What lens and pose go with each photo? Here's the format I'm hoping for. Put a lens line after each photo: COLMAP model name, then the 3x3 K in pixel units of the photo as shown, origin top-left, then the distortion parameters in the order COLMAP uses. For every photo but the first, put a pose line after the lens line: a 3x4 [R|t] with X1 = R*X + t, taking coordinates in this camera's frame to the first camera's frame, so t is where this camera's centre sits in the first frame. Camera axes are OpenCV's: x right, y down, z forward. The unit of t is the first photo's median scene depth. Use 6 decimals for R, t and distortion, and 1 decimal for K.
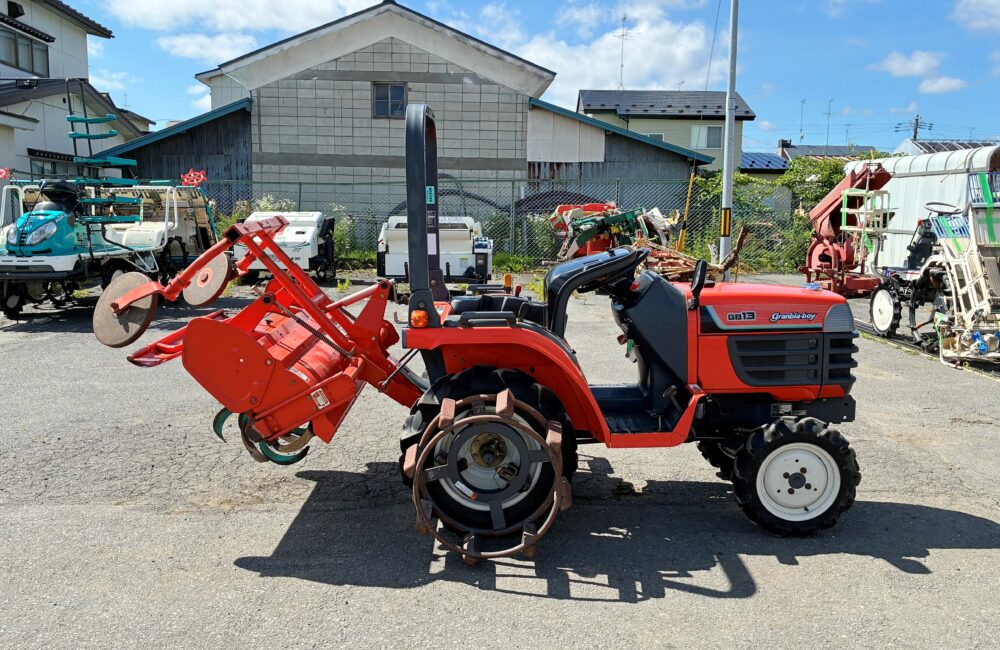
lens RADIAL K [[910.4, 0, 500.0], [0, 910.4, 325.0], [0, 0, 1]] dist [0.015473, 0.004840]
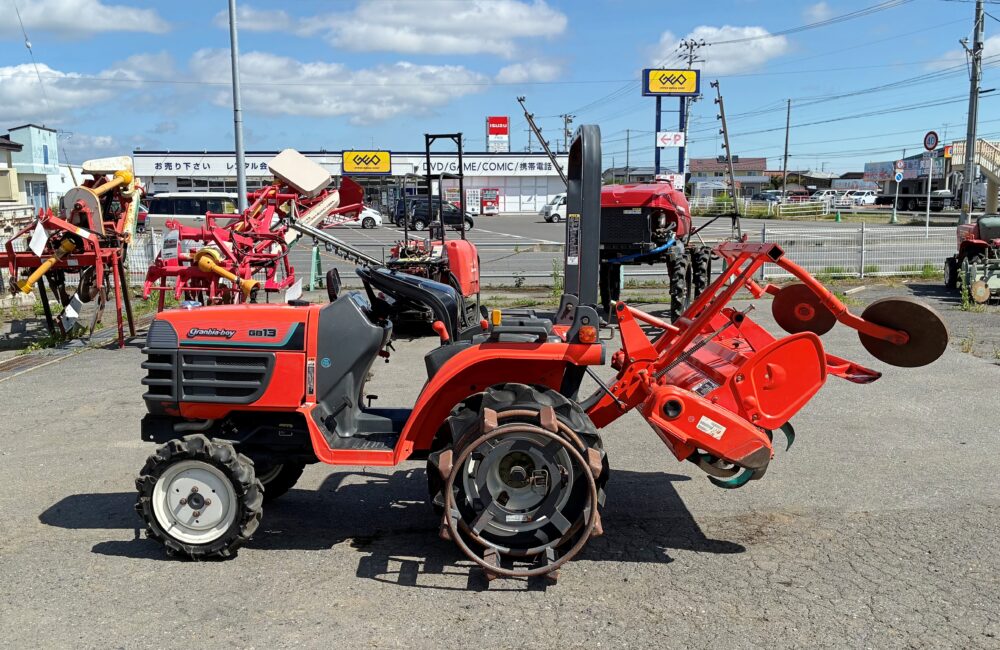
lens RADIAL K [[910.4, 0, 500.0], [0, 910.4, 325.0], [0, 0, 1]] dist [0.015473, 0.004840]
pose [[-0.999986, -0.005280, -0.000470, 0.004275], [-0.005217, 0.964677, 0.263383, -0.326484], [-0.000937, 0.263382, -0.964691, 2.239379]]
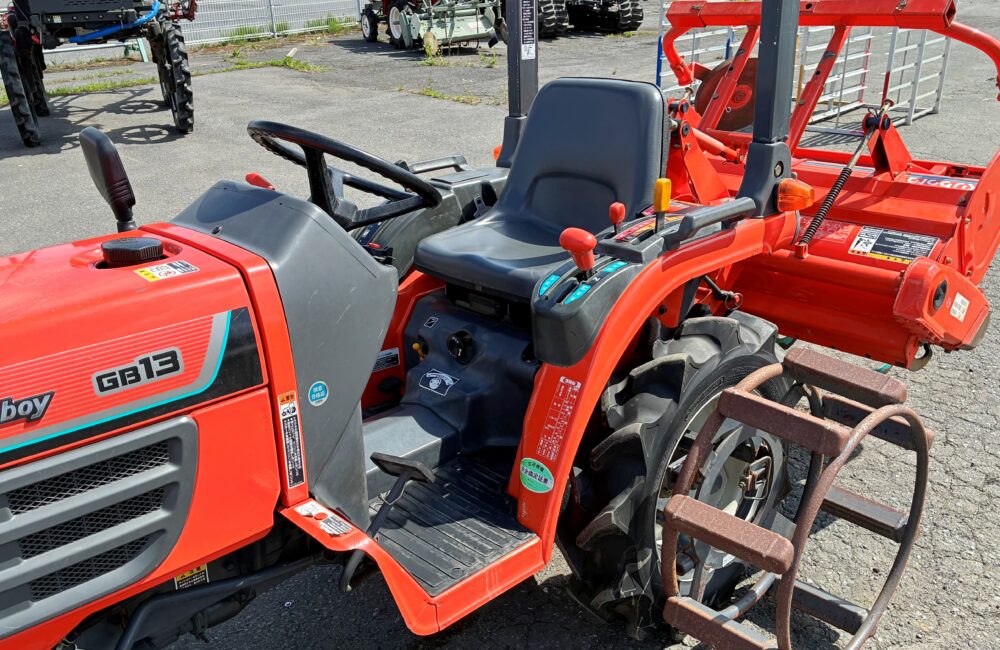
lens RADIAL K [[890.9, 0, 500.0], [0, 890.9, 325.0], [0, 0, 1]] dist [0.017041, 0.011642]
pose [[-0.723459, 0.274362, -0.633508, 0.393136], [-0.080627, 0.877781, 0.472228, -0.221656], [0.685643, 0.392715, -0.612918, 1.506106]]
